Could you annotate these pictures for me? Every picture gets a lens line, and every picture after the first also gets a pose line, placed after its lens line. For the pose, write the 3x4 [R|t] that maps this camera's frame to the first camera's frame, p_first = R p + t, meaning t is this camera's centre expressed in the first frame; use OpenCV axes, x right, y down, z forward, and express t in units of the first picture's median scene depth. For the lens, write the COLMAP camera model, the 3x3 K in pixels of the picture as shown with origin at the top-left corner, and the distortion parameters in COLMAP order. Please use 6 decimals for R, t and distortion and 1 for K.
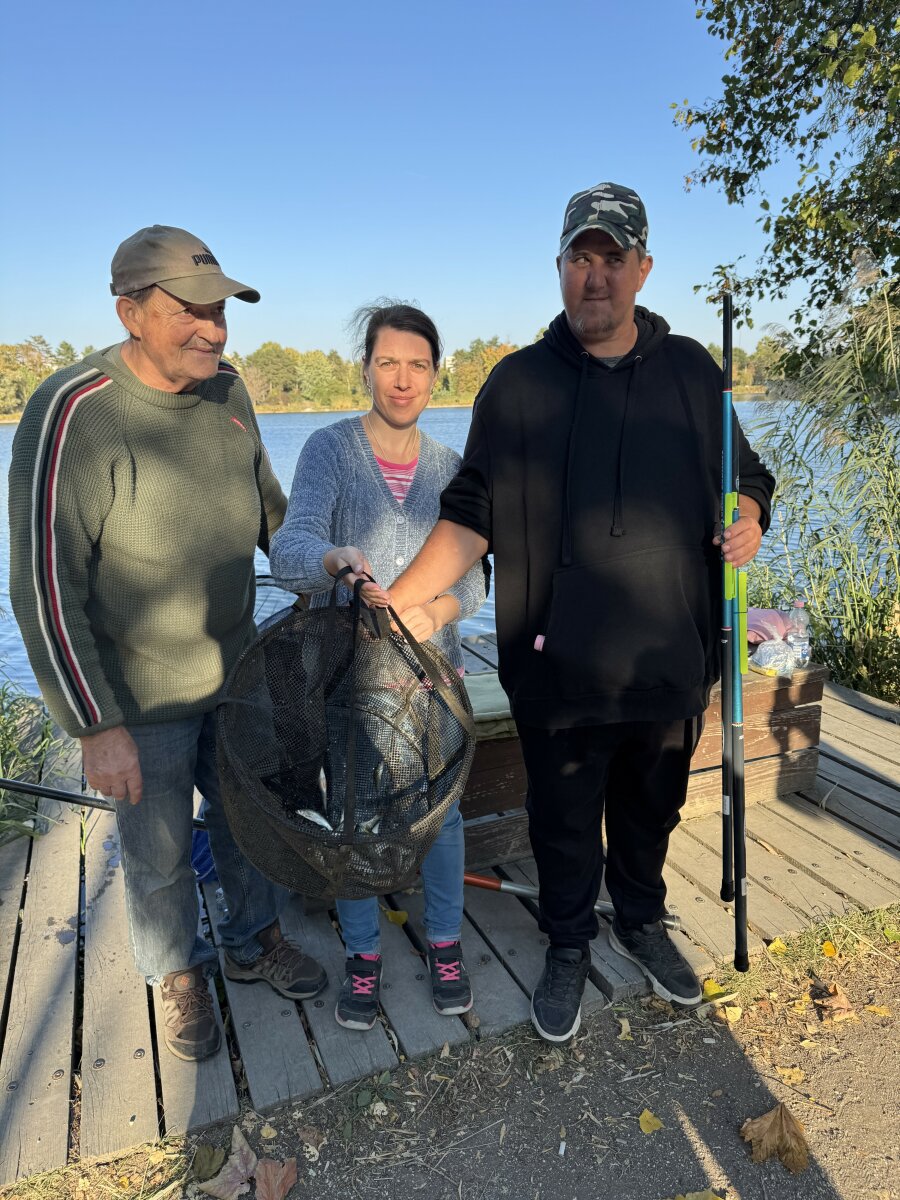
lens RADIAL K [[844.1, 0, 455.4], [0, 844.1, 600.1], [0, 0, 1]] dist [-0.007101, -0.002042]
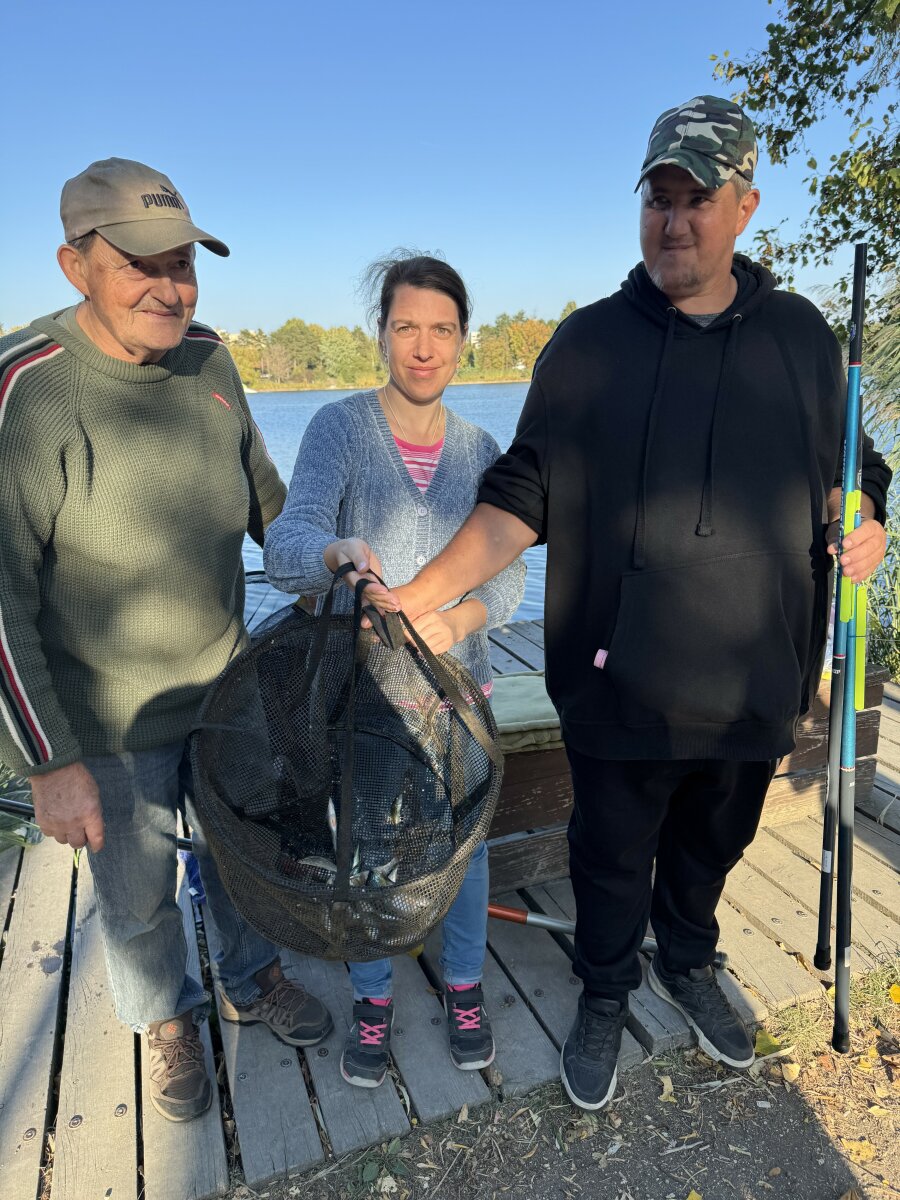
lens RADIAL K [[841.8, 0, 456.6], [0, 841.8, 600.8], [0, 0, 1]] dist [-0.003679, -0.004896]
pose [[0.999606, 0.002854, -0.027934, 0.003700], [-0.002092, 0.999625, 0.027288, -0.024685], [0.028001, -0.027219, 0.999237, 0.122294]]
